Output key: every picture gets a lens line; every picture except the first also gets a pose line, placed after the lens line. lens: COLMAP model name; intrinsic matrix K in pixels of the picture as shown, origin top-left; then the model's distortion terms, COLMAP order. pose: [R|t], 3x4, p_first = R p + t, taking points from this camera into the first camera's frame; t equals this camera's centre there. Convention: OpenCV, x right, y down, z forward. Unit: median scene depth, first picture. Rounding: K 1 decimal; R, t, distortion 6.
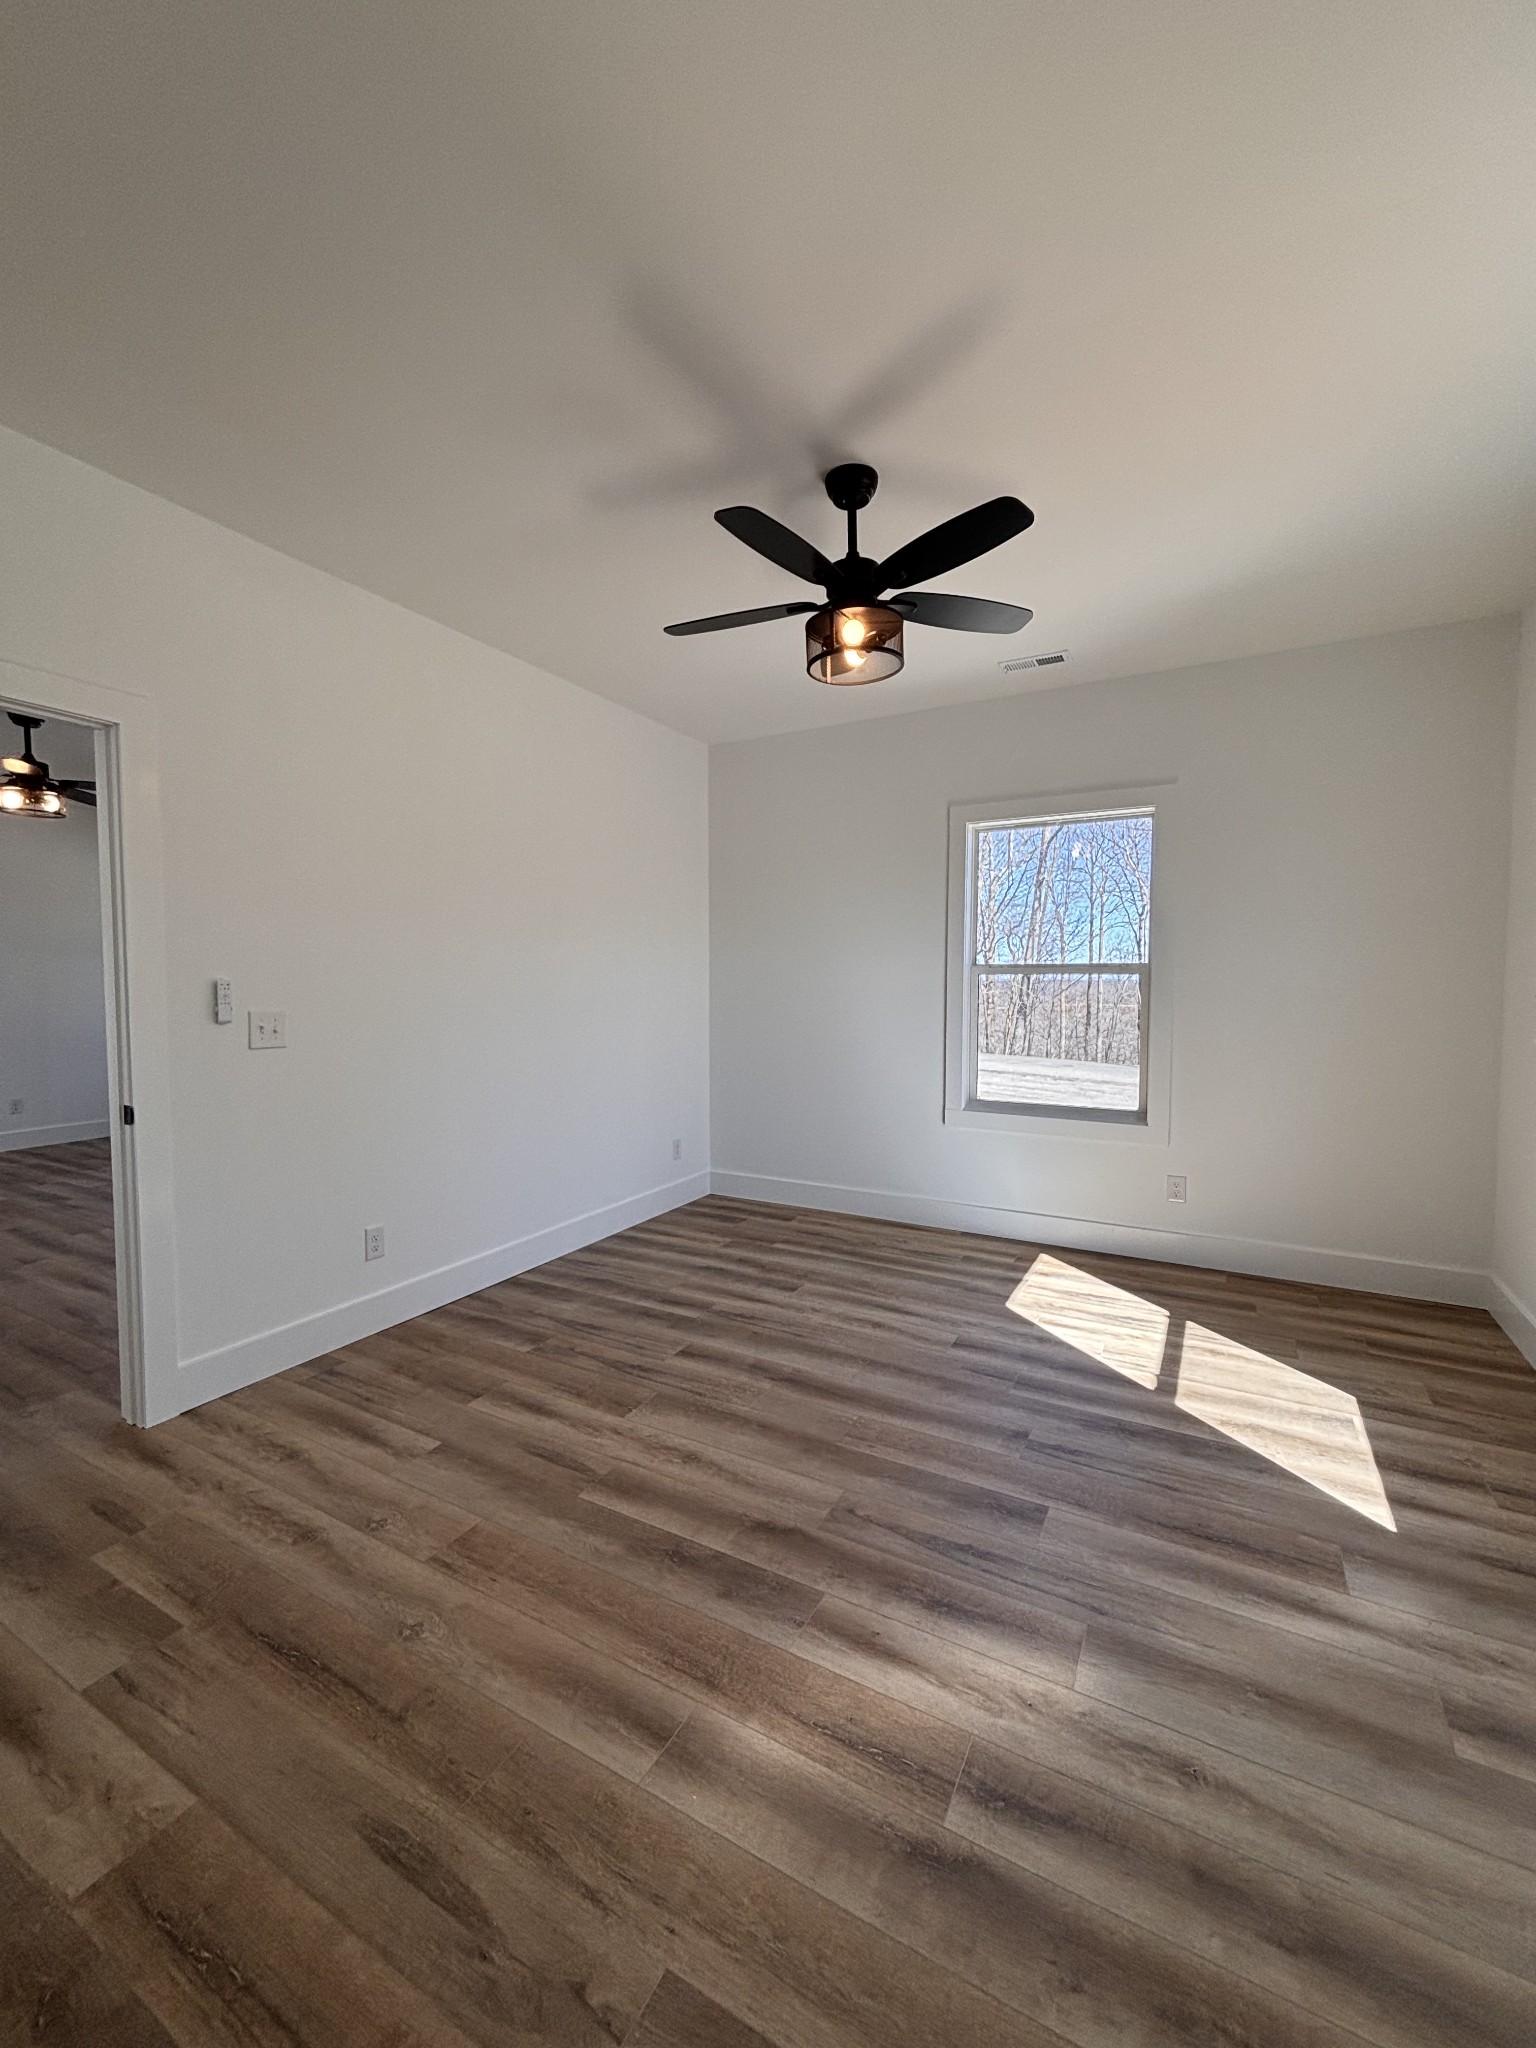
lens RADIAL K [[840.9, 0, 768.0], [0, 840.9, 1024.0], [0, 0, 1]] dist [-0.018597, 0.000248]
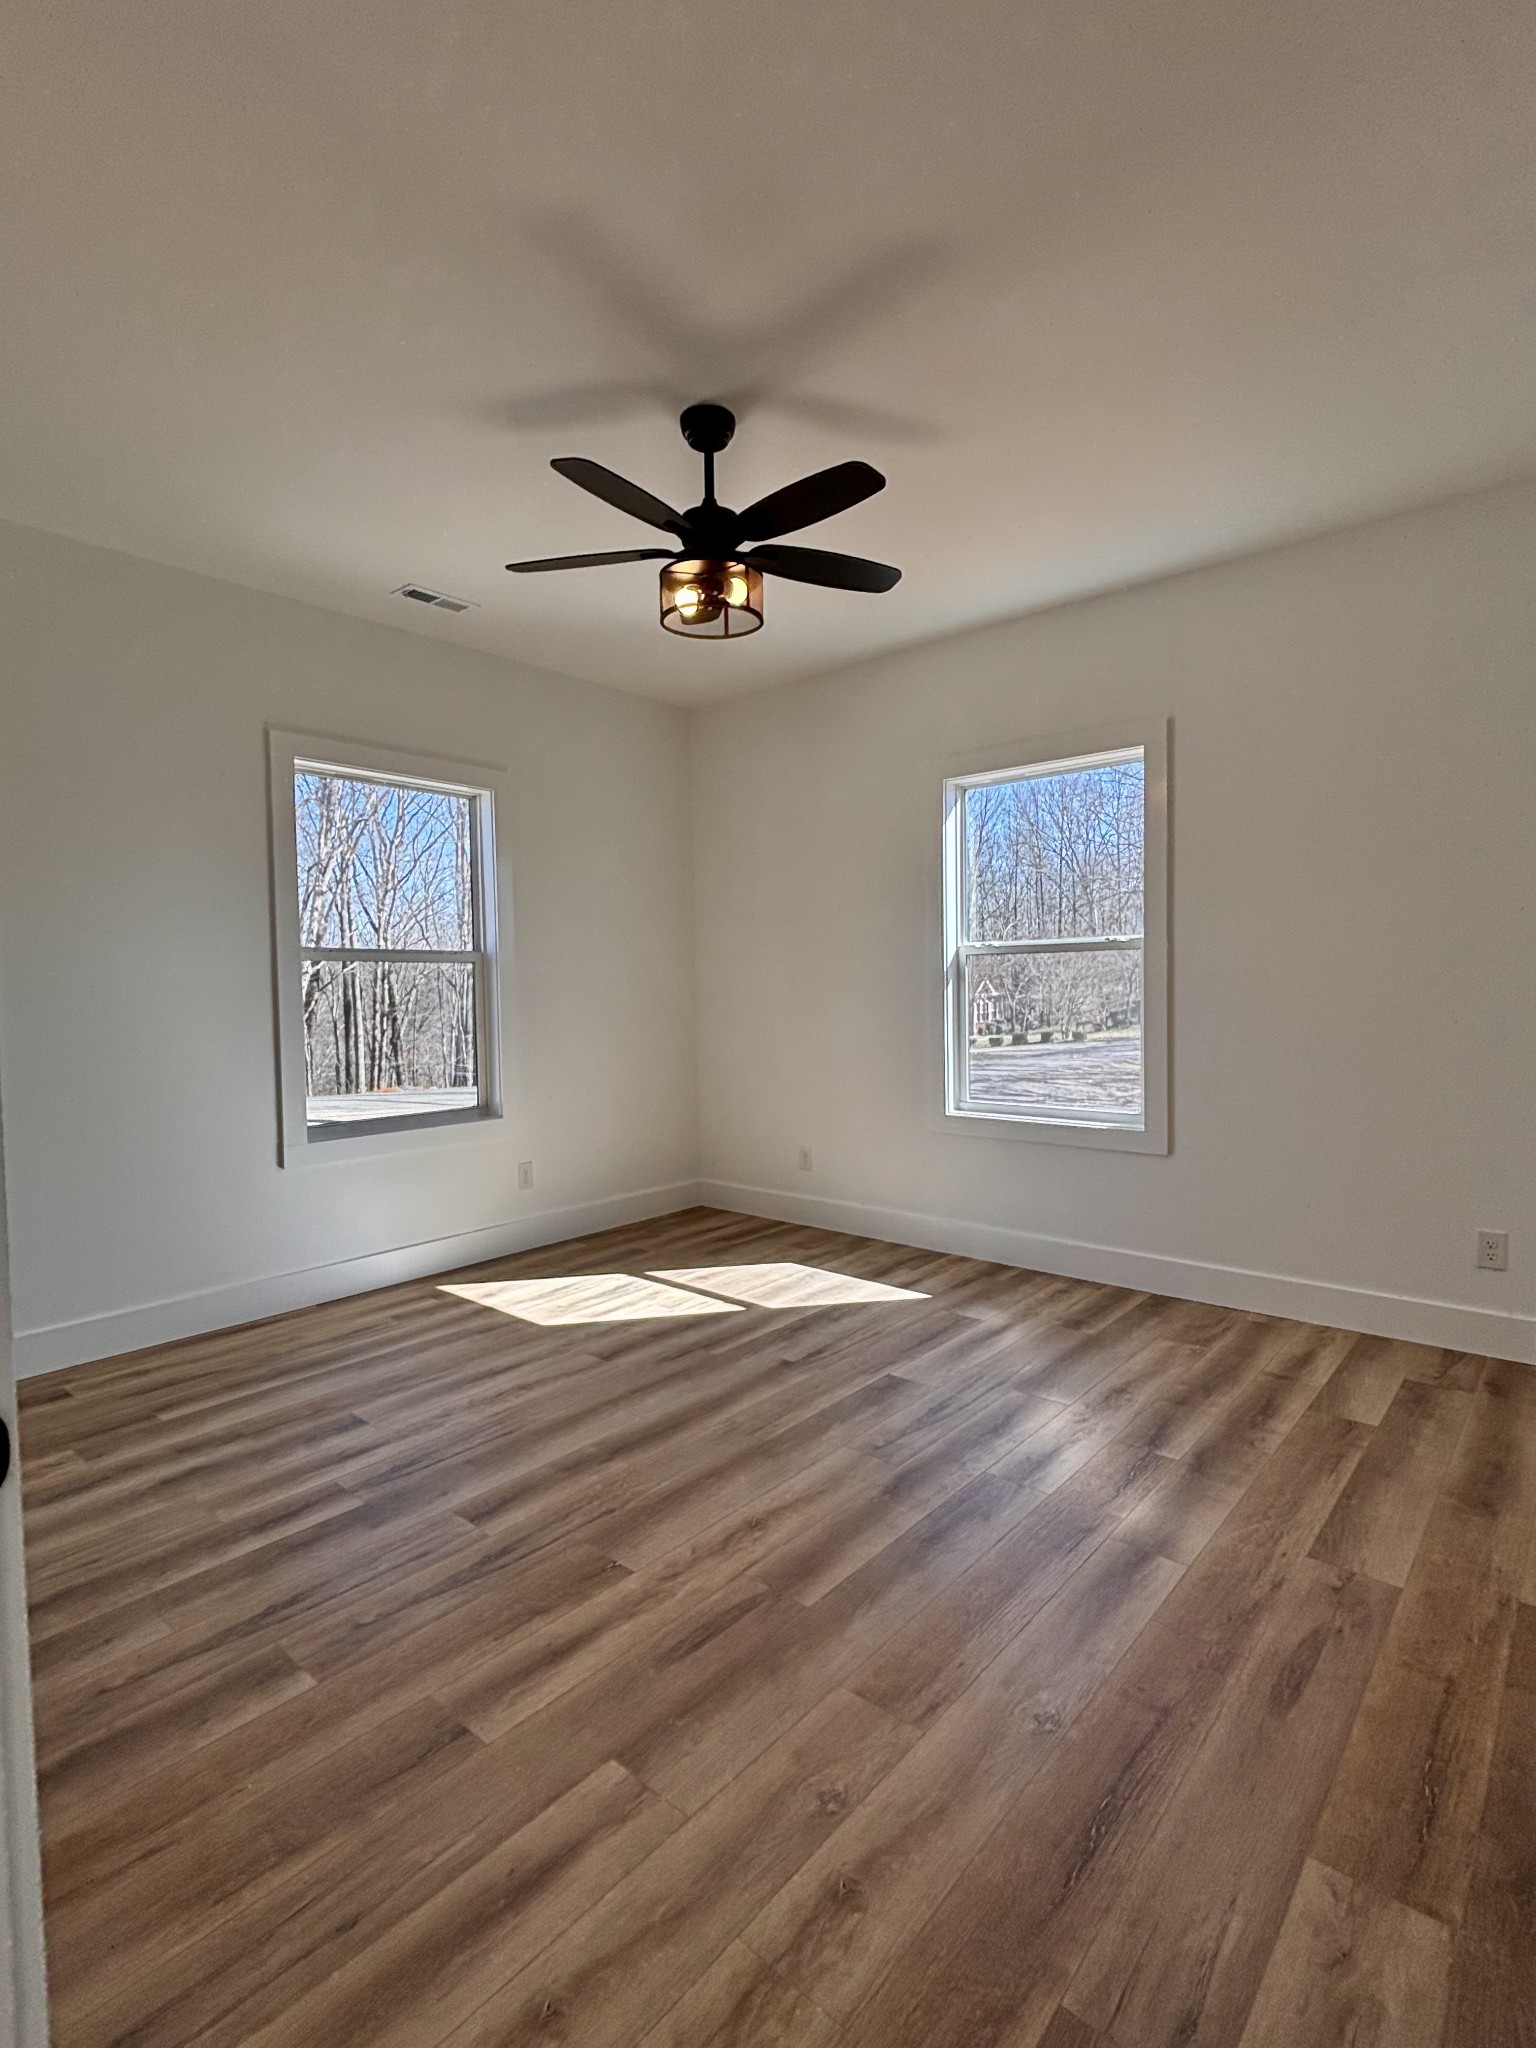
lens RADIAL K [[1033.8, 0, 768.0], [0, 1033.8, 1024.0], [0, 0, 1]] dist [-0.041663, 0.007142]
pose [[0.191402, -0.053503, 0.980053, -0.970063], [0.078266, 0.996166, 0.039097, -0.010080], [-0.978386, 0.069222, 0.194855, 0.698633]]
